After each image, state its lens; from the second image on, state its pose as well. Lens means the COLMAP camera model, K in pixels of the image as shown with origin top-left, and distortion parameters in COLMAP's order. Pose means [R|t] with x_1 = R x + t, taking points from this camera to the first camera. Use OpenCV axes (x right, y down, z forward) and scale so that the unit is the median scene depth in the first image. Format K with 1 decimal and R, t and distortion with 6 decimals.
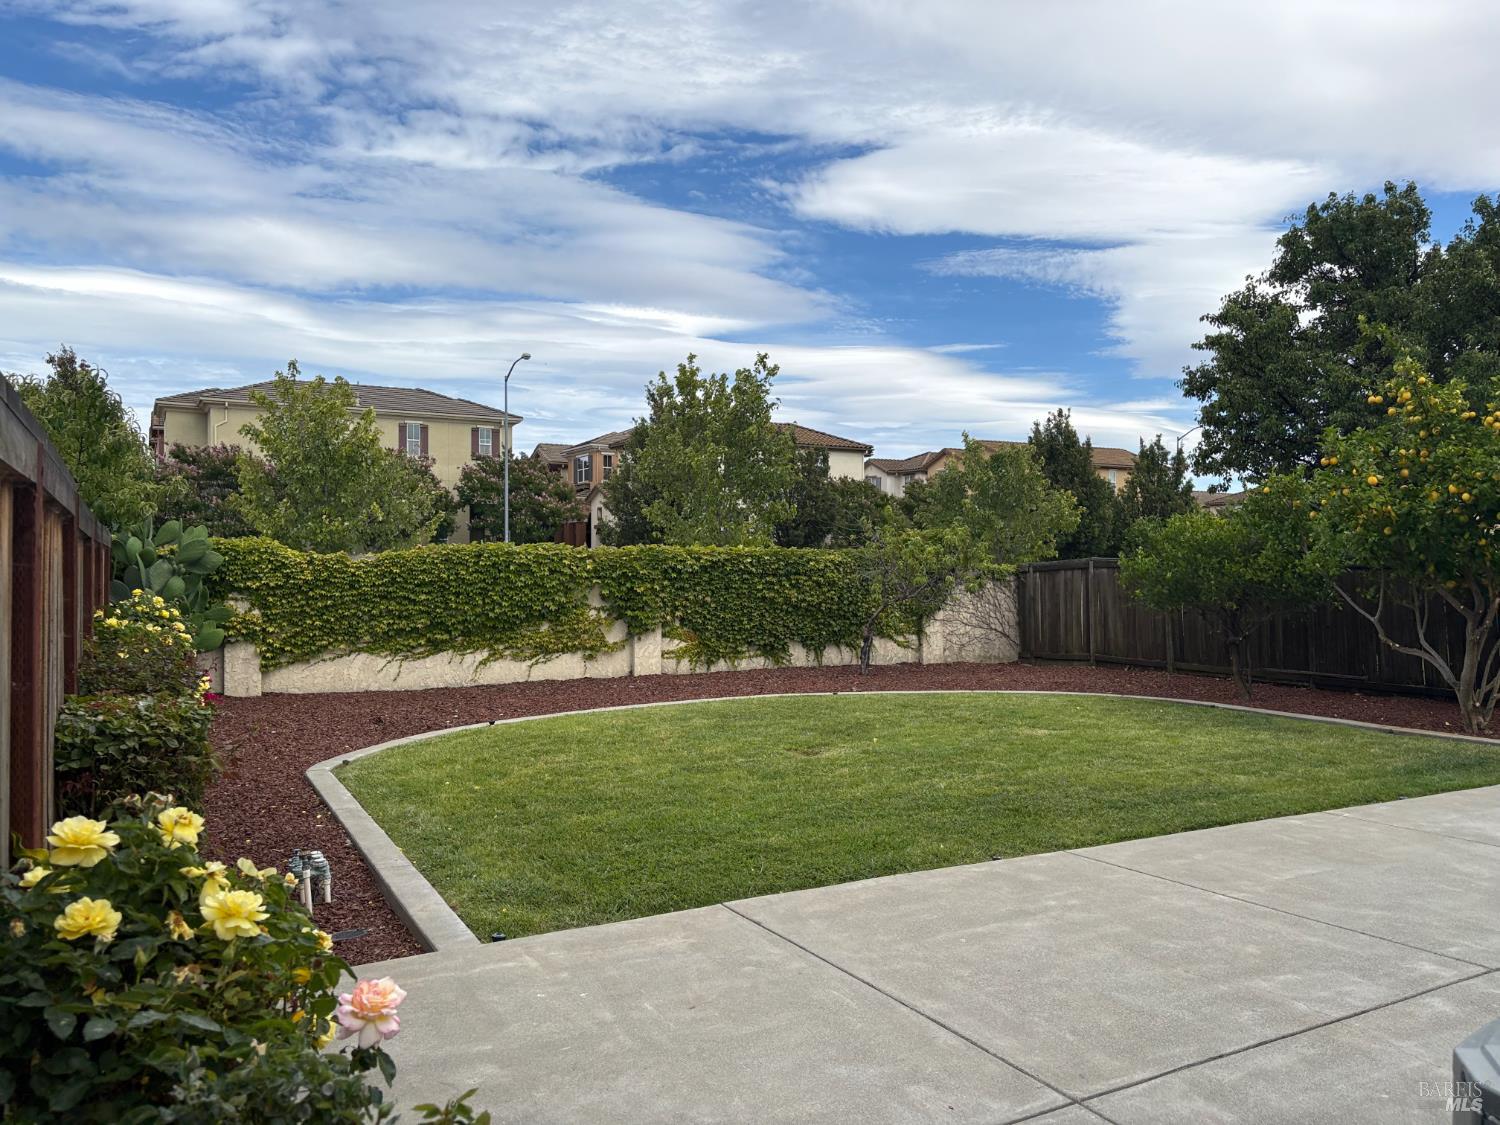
lens RADIAL K [[1136.9, 0, 750.0], [0, 1136.9, 562.5], [0, 0, 1]] dist [0.101645, -0.120690]
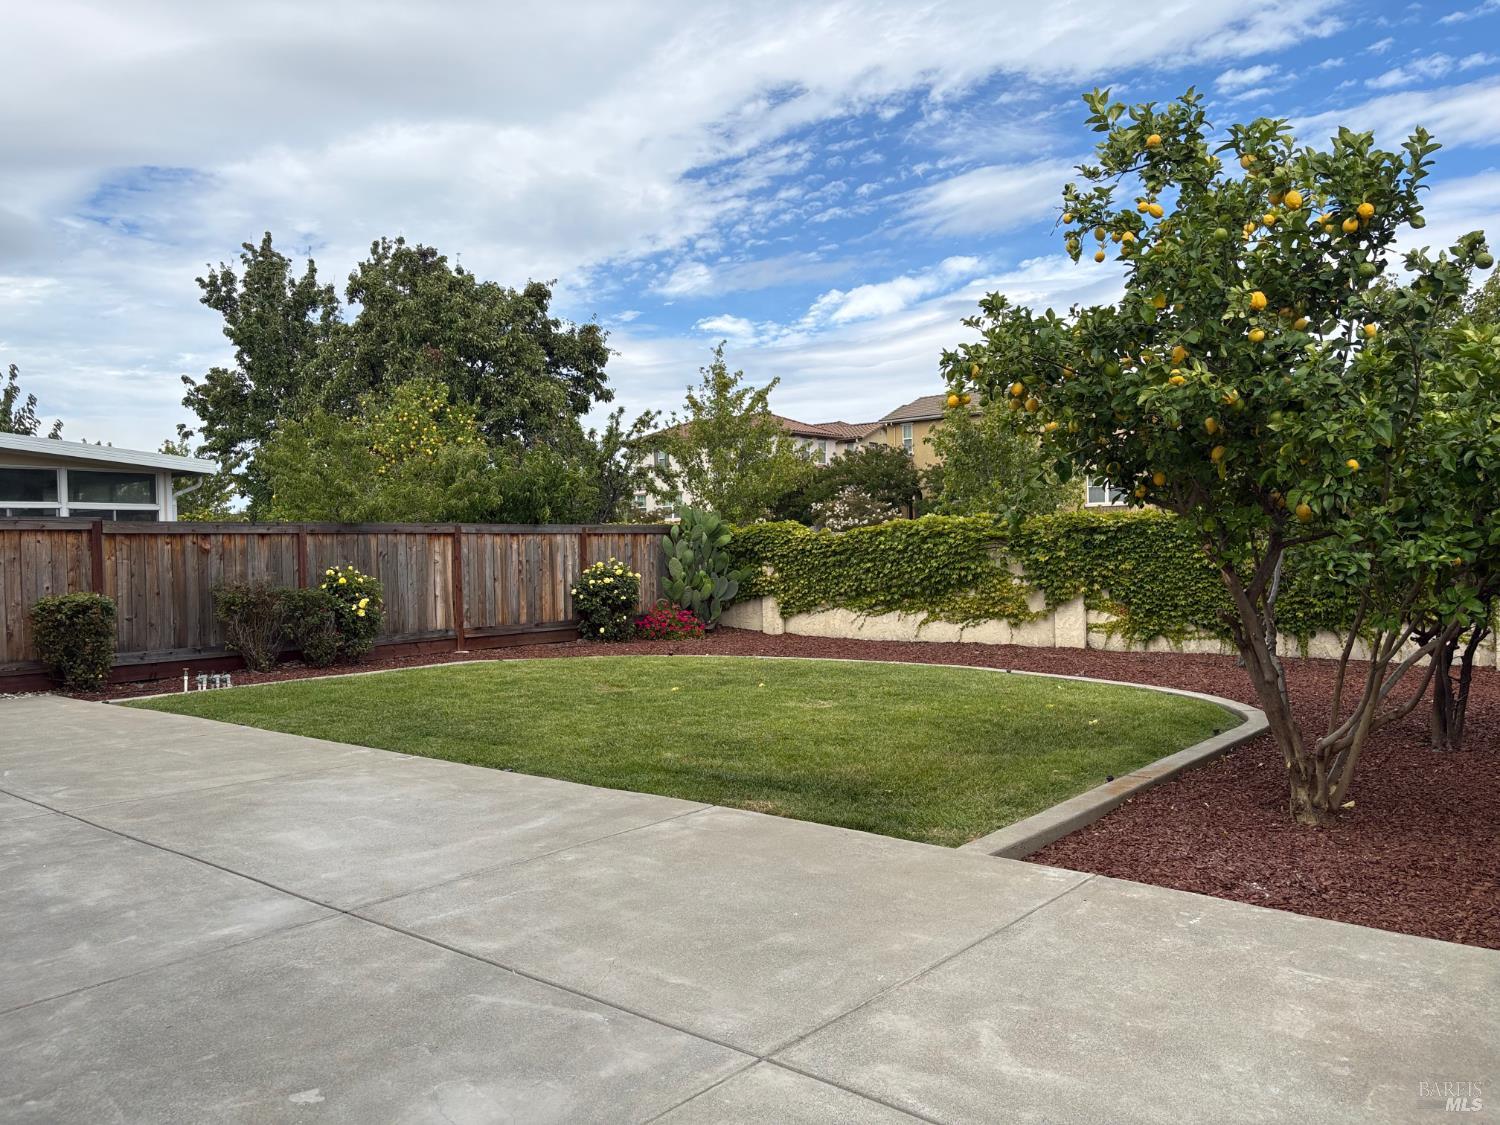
lens RADIAL K [[1136.9, 0, 750.0], [0, 1136.9, 562.5], [0, 0, 1]] dist [0.101645, -0.120690]
pose [[0.357101, 0.007559, -0.934035, 0.743929], [0.028939, 0.999398, 0.019152, 0.001375], [0.933617, -0.033869, 0.356667, 0.429618]]
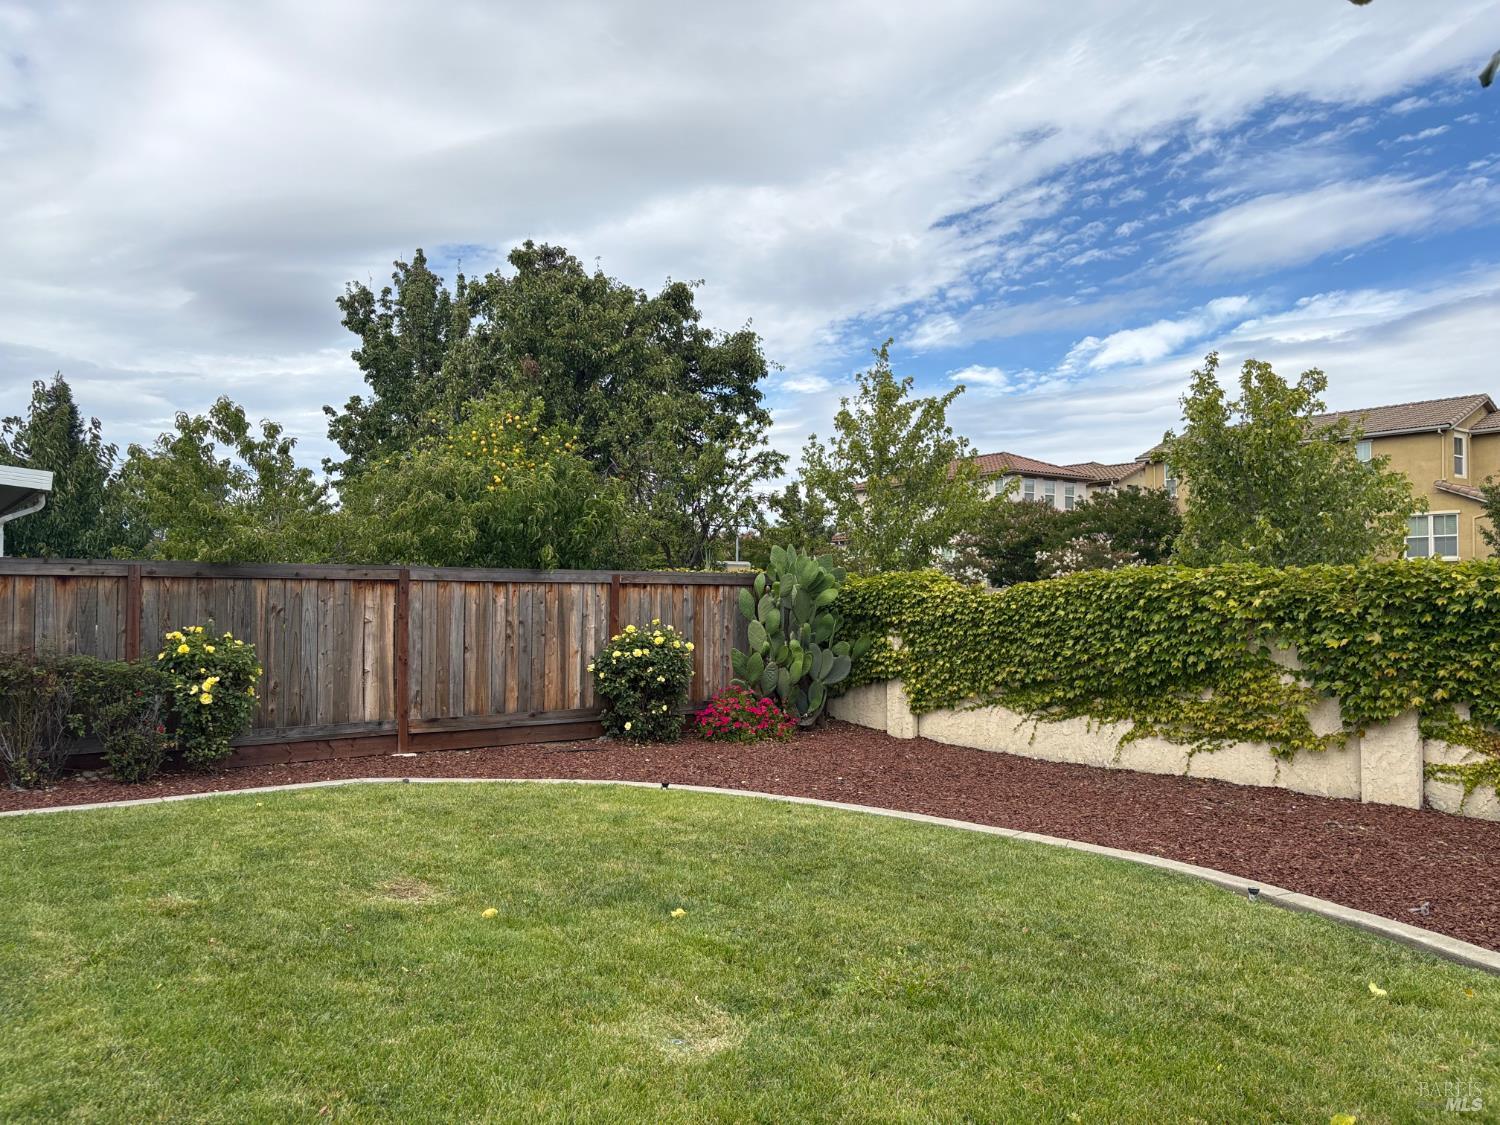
lens RADIAL K [[1154.0, 0, 731.2], [0, 1154.0, 559.5], [0, 0, 1]] dist [0.013281, 0.009452]
pose [[0.139588, -0.030996, -0.989724, 0.429648], [0.008007, 0.999513, -0.030173, -0.002353], [0.990177, -0.003713, 0.139768, 0.647437]]
